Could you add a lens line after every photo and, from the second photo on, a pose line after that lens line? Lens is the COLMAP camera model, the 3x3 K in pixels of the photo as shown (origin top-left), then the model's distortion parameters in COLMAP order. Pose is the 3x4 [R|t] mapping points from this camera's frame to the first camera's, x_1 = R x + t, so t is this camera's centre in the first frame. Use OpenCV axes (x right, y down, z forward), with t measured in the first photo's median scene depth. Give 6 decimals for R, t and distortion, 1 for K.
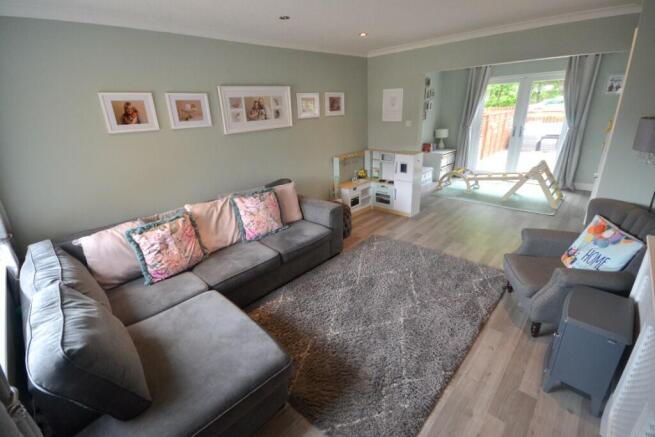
lens RADIAL K [[293.4, 0, 325.0], [0, 293.4, 216.6], [0, 0, 1]] dist [-0.003871, -0.001164]
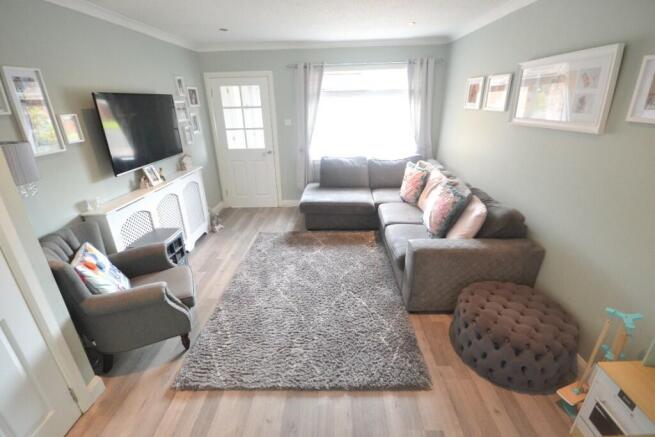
lens RADIAL K [[293.4, 0, 327.0], [0, 293.4, 216.6], [0, 0, 1]] dist [-0.003871, -0.001164]
pose [[-0.748725, 0.300672, -0.590768, 0.873130], [-0.176773, 0.768374, 0.615104, -0.719522], [0.638875, 0.564976, -0.522150, 1.809924]]
